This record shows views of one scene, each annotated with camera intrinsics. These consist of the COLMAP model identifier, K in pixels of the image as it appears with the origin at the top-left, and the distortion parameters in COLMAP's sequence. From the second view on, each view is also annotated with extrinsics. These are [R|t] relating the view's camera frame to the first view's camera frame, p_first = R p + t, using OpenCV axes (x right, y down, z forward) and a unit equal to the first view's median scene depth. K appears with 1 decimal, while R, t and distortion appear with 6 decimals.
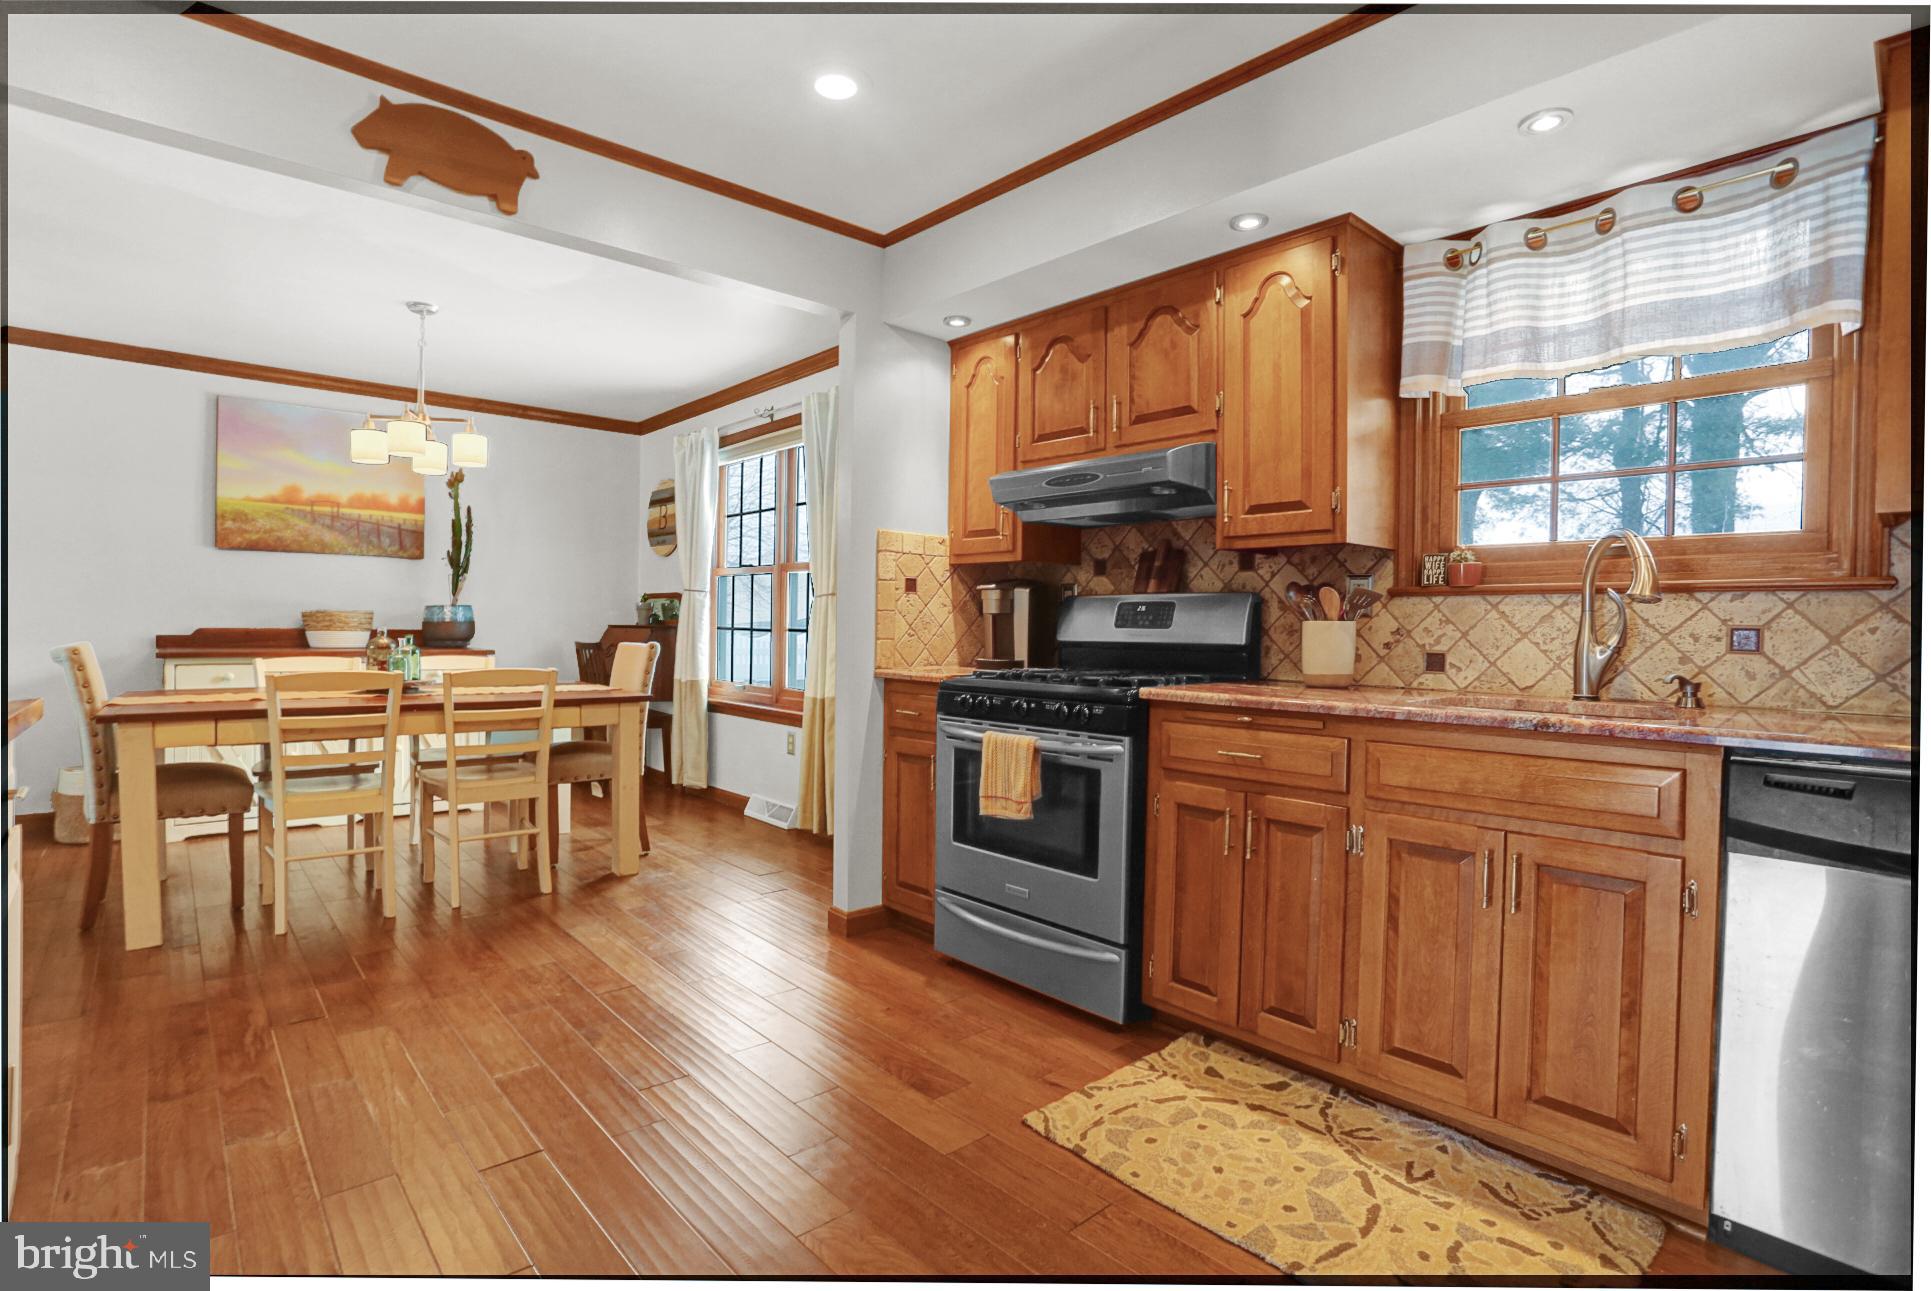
lens RADIAL K [[947.5, 0, 925.2], [0, 947.5, 635.1], [0, 0, 1]] dist [-0.056312, 0.021675]
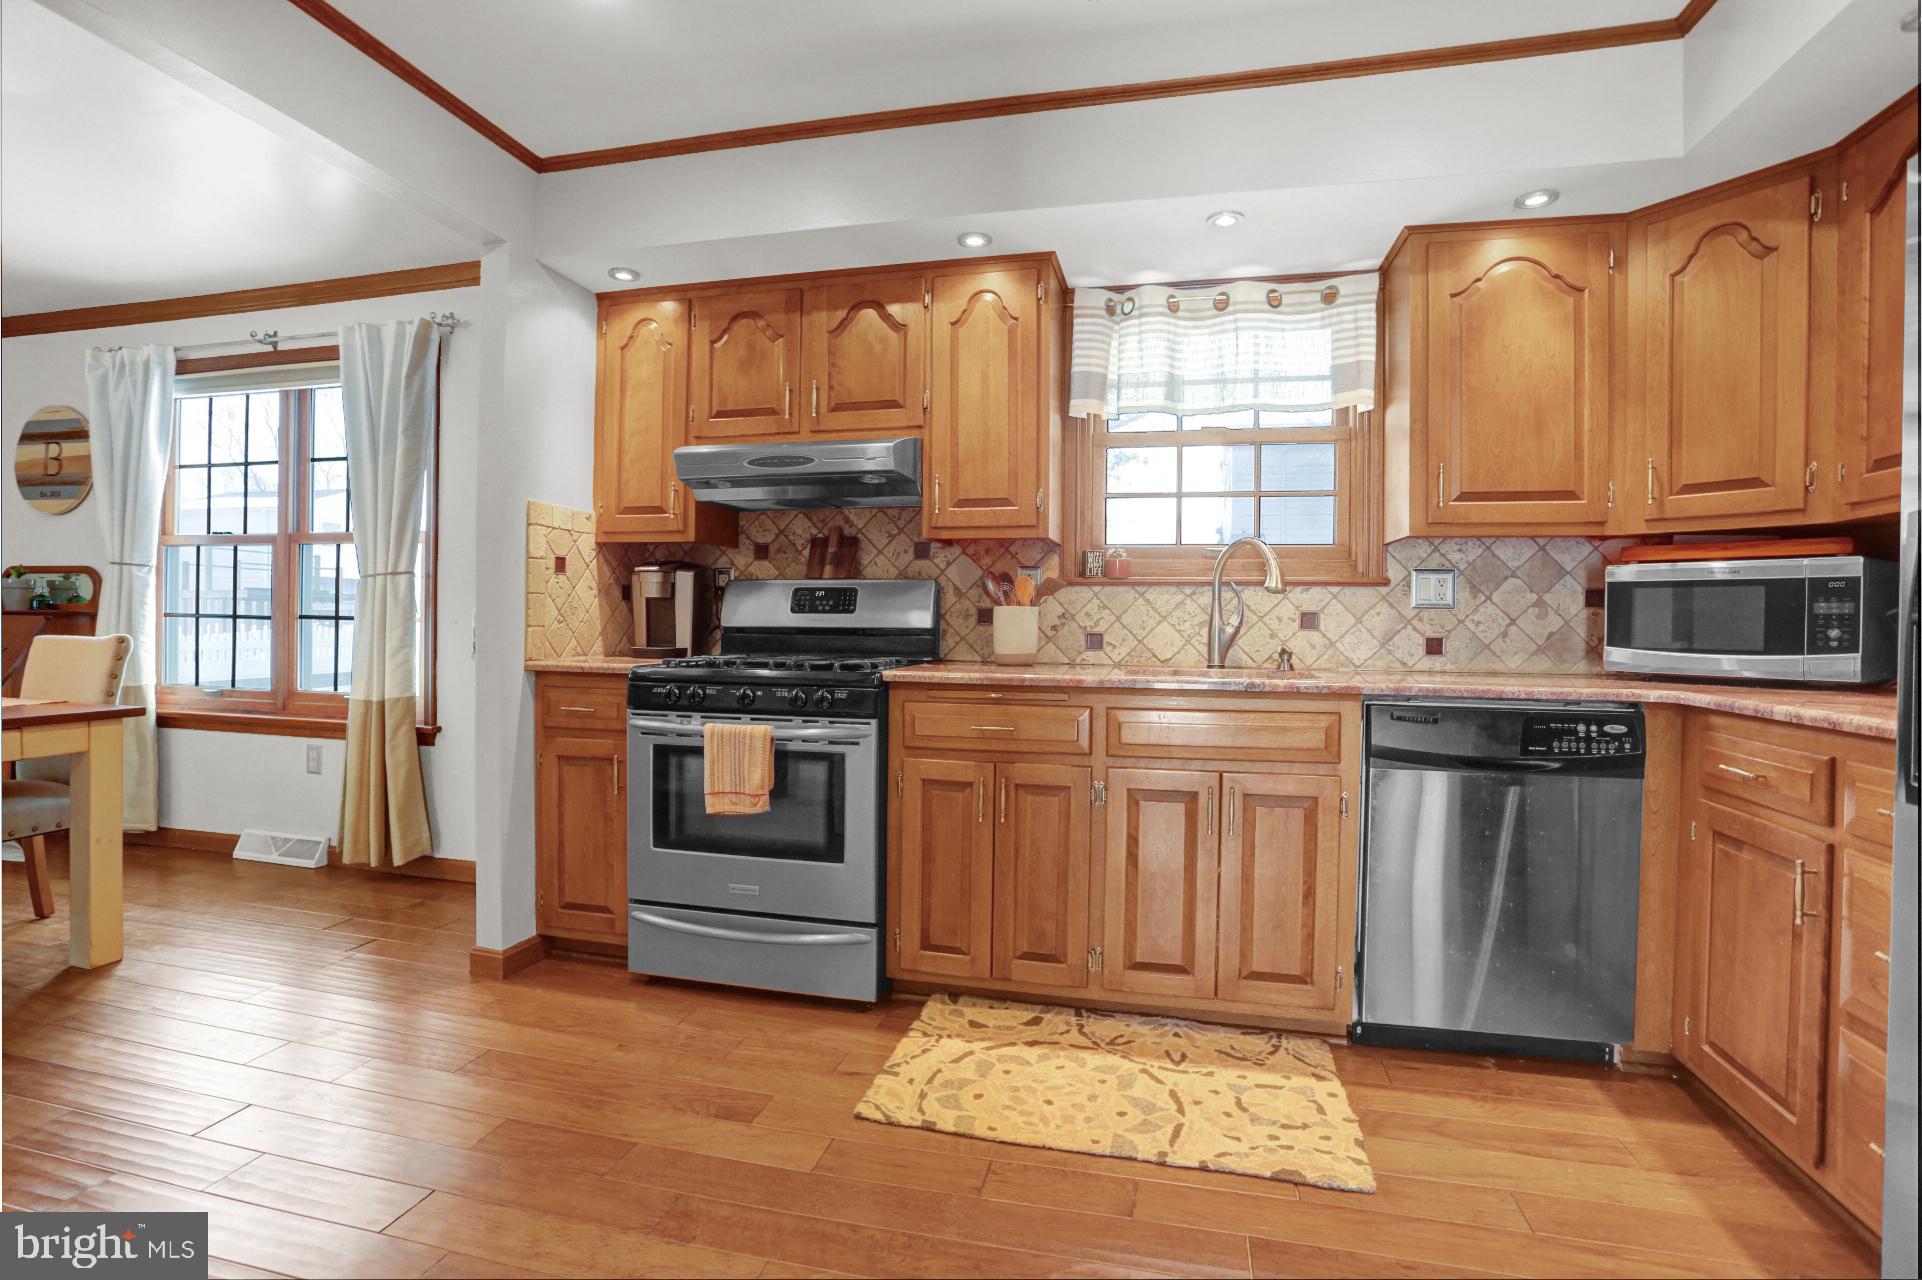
lens RADIAL K [[943.1, 0, 960.7], [0, 943.1, 624.6], [0, 0, 1]] dist [-0.056312, 0.021675]
pose [[0.816975, -0.007074, 0.576630, -0.222912], [0.005901, 0.999975, 0.003906, 0.001615], [-0.576643, 0.000212, 0.816996, 0.086197]]
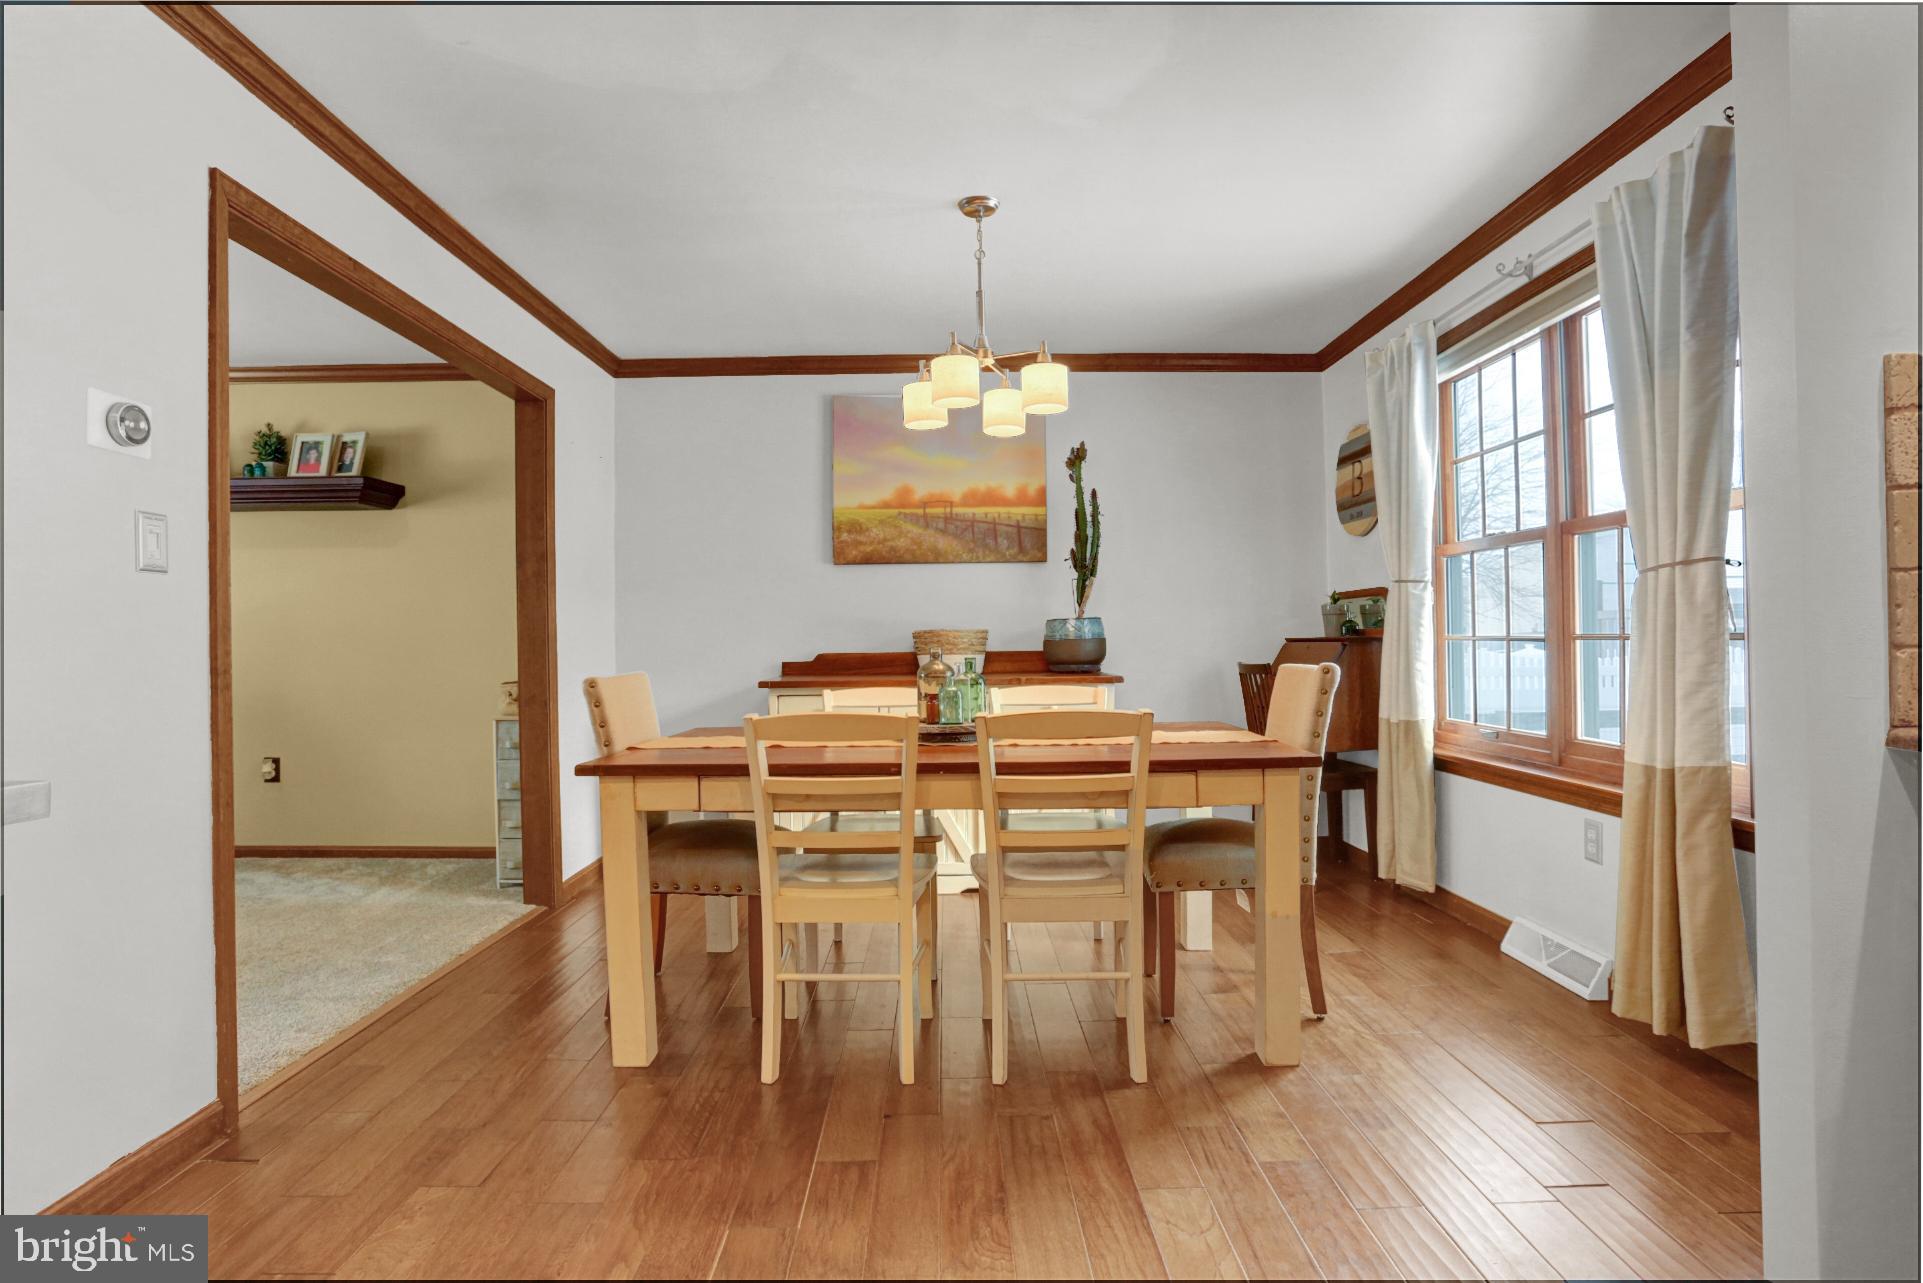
lens RADIAL K [[998.3, 0, 945.8], [0, 998.3, 637.0], [0, 0, 1]] dist [-0.049091, 0.008534]
pose [[0.766920, -0.028665, -0.641103, -0.096946], [0.017923, 0.999569, -0.023252, 0.001795], [0.641493, 0.006341, 0.767103, 0.496895]]
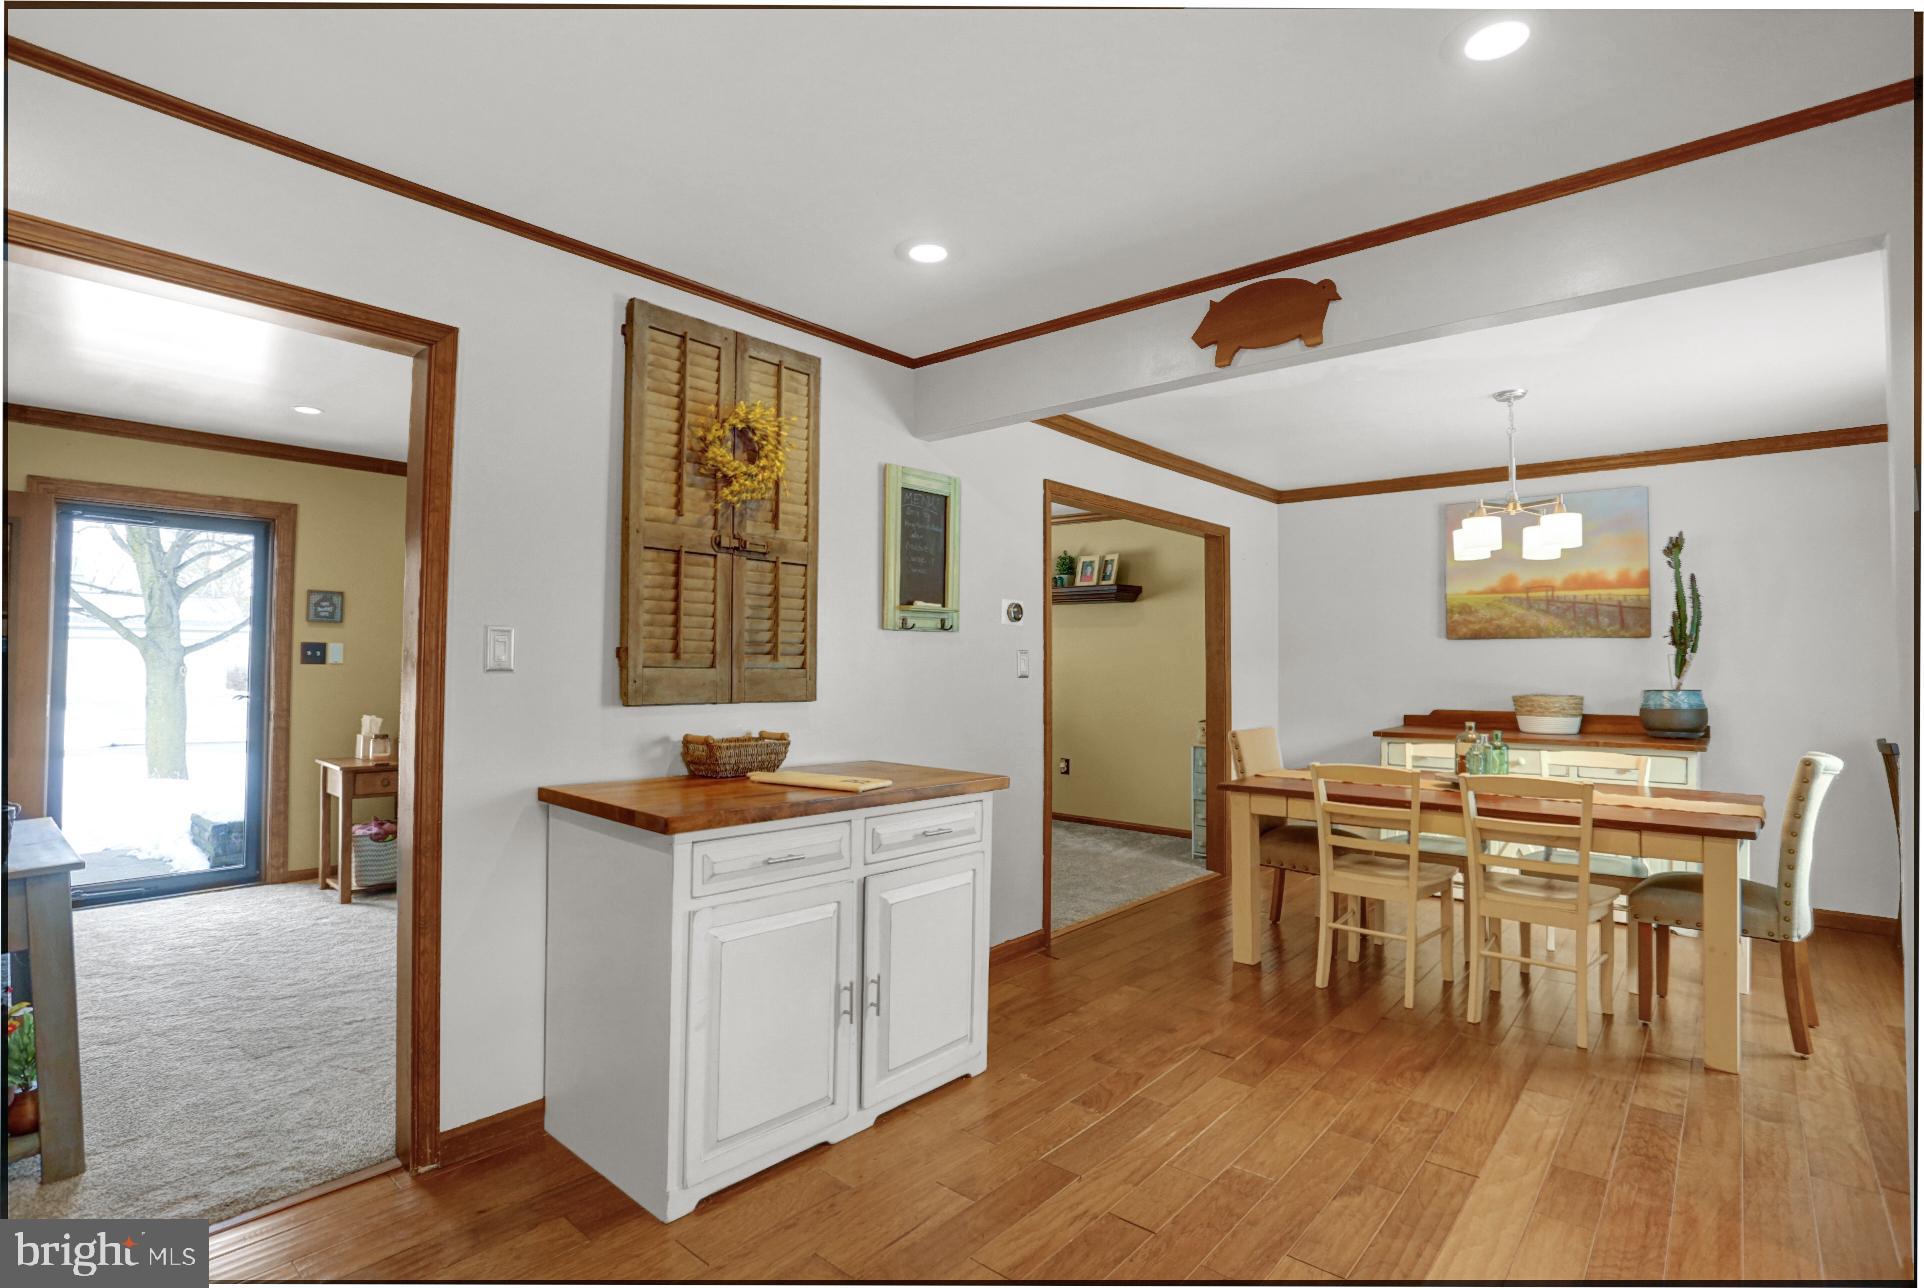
lens RADIAL K [[944.0, 0, 956.1], [0, 944.0, 632.0], [0, 0, 1]] dist [-0.056312, 0.021675]
pose [[0.158942, -0.046274, -0.986203, 0.397859], [-0.013354, 0.998709, -0.049013, -0.059594], [0.987198, 0.020960, 0.158118, 0.347129]]
